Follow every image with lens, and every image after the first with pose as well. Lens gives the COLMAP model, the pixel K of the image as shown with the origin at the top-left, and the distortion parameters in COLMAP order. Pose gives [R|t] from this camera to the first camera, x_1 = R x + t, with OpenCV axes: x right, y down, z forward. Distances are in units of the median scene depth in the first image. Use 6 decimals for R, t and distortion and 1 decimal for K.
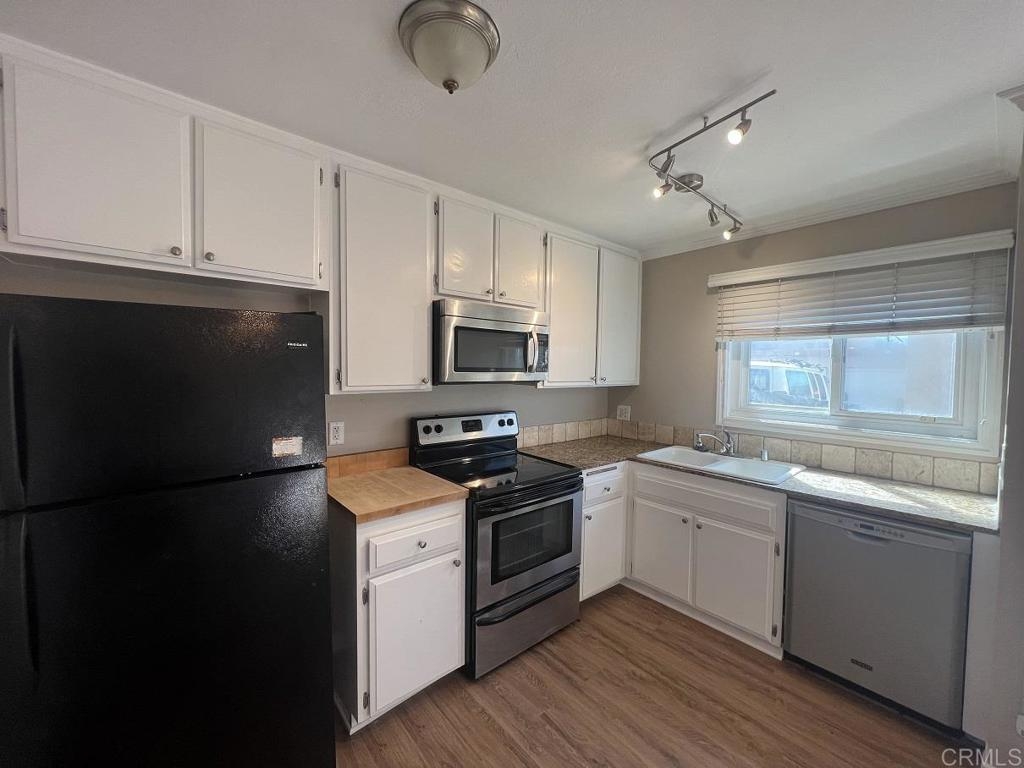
lens RADIAL K [[407.0, 0, 505.5], [0, 407.0, 382.9], [0, 0, 1]] dist [-0.003279, -0.000211]
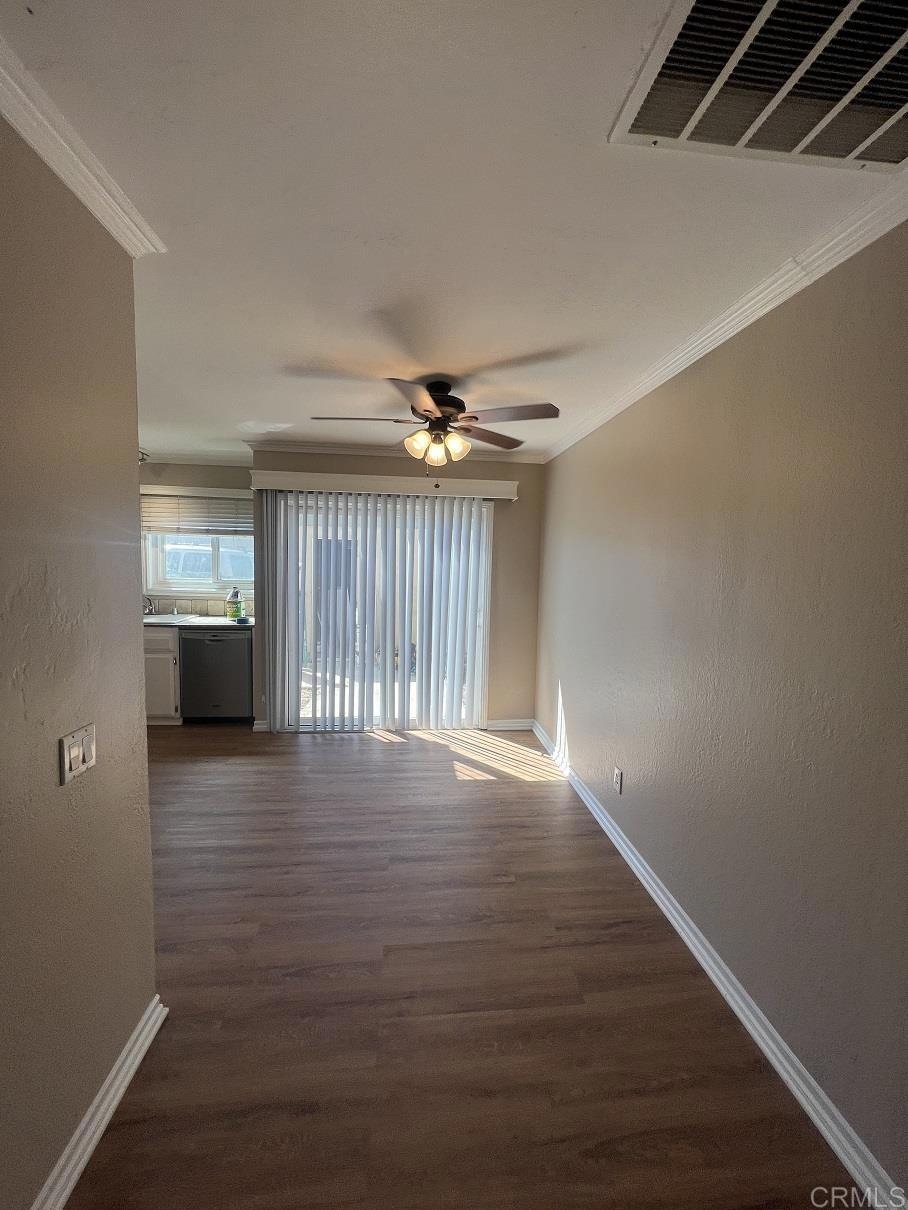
lens RADIAL K [[480.9, 0, 450.0], [0, 480.9, 601.4], [0, 0, 1]] dist [-0.003279, -0.000211]
pose [[0.569883, -0.062172, 0.819370, -0.303754], [0.011422, 0.997637, 0.067755, 0.038613], [-0.821646, -0.029253, 0.569247, -1.072382]]
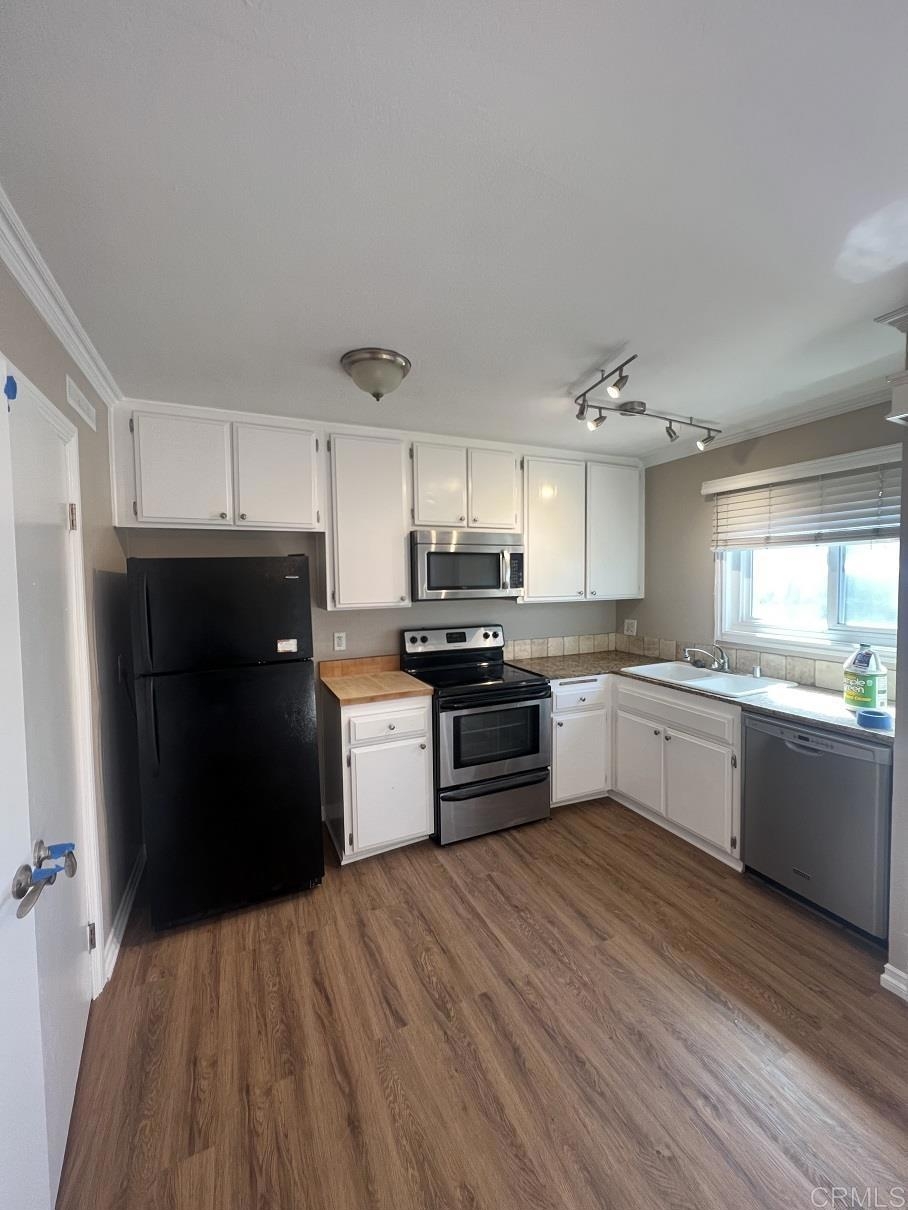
lens RADIAL K [[480.9, 0, 454.7], [0, 480.9, 600.4], [0, 0, 1]] dist [-0.003279, -0.000211]
pose [[0.963311, -0.011771, -0.268129, 0.323099], [0.014805, 0.999847, 0.009294, -0.010329], [0.267979, -0.012922, 0.963338, -0.324220]]
